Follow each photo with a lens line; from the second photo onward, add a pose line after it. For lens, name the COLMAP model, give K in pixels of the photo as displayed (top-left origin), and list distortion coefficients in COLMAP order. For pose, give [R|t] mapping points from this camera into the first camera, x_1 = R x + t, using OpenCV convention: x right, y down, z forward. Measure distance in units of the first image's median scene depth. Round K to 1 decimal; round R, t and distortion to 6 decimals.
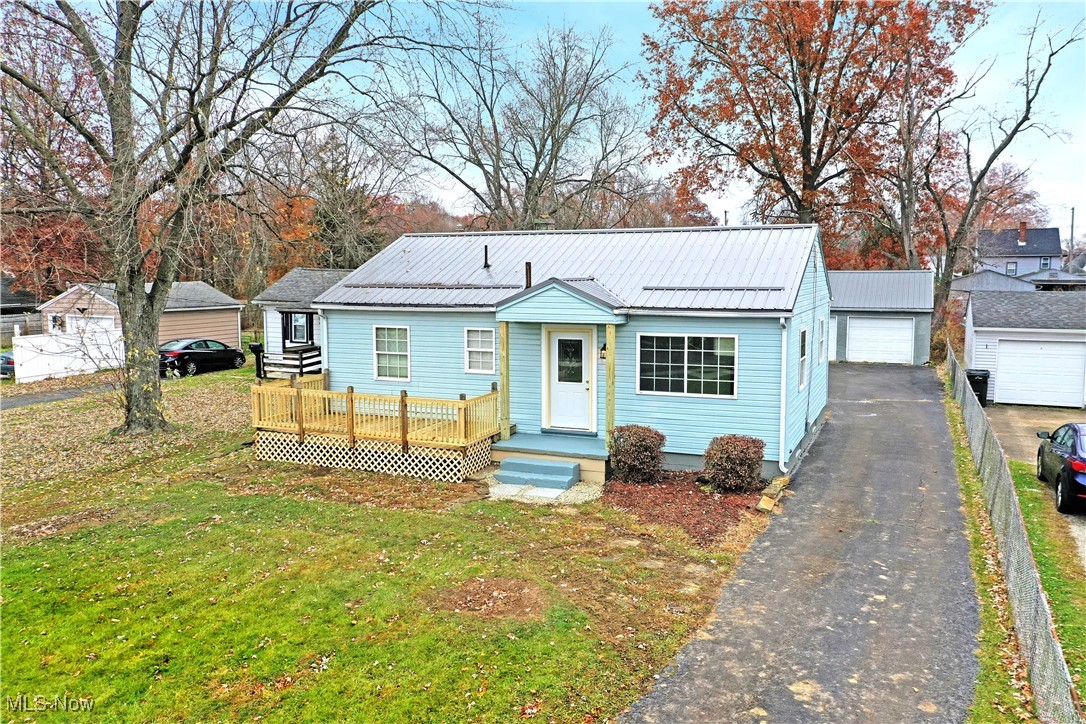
lens RADIAL K [[866.1, 0, 543.0], [0, 866.1, 362.0], [0, 0, 1]] dist [0.027142, -0.001242]
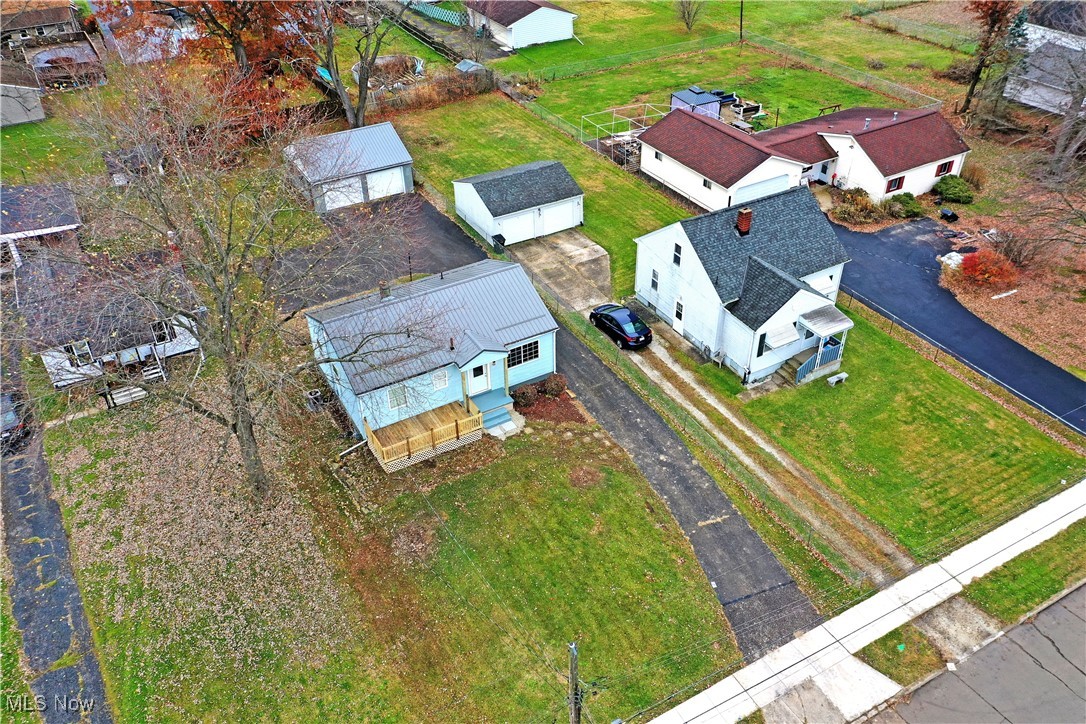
lens RADIAL K [[866.1, 0, 543.0], [0, 866.1, 362.0], [0, 0, 1]] dist [0.027142, -0.001242]
pose [[0.607063, -0.480578, 0.632866, -1.451131], [0.108224, 0.838984, 0.533285, -1.356761], [-0.787250, -0.255246, 0.561326, -0.506174]]
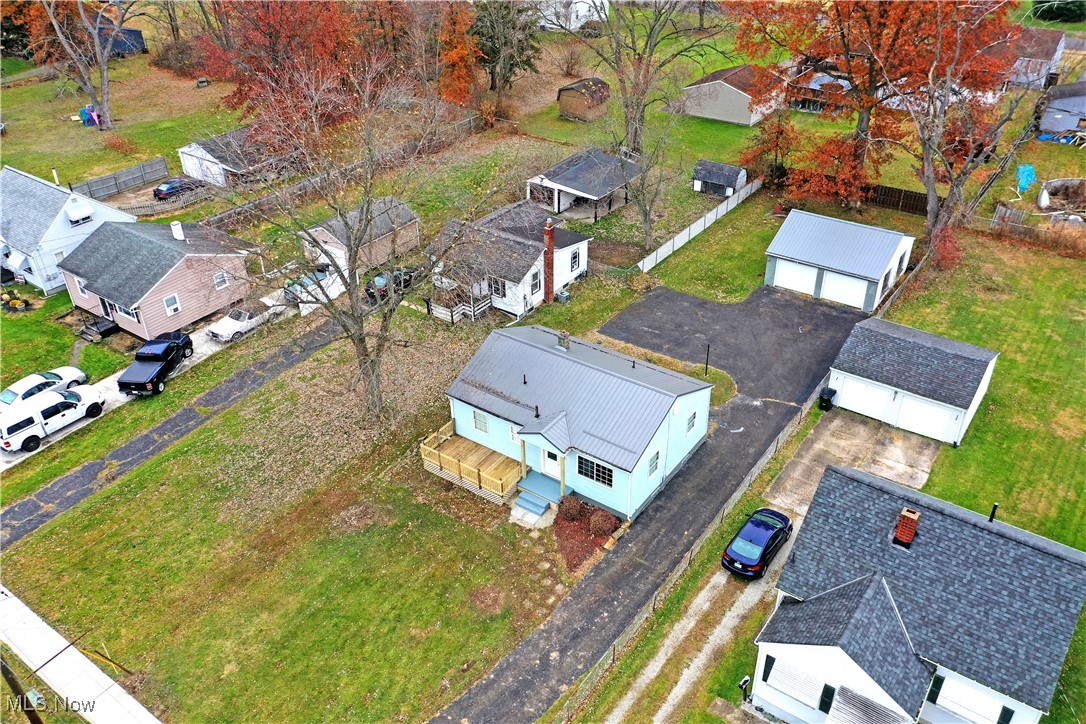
lens RADIAL K [[866.1, 0, 543.0], [0, 866.1, 362.0], [0, 0, 1]] dist [0.027142, -0.001242]
pose [[0.975569, 0.099965, -0.195633, 0.458635], [-0.001823, 0.894134, 0.447795, -1.315735], [0.219686, -0.436498, 0.872472, -0.946463]]
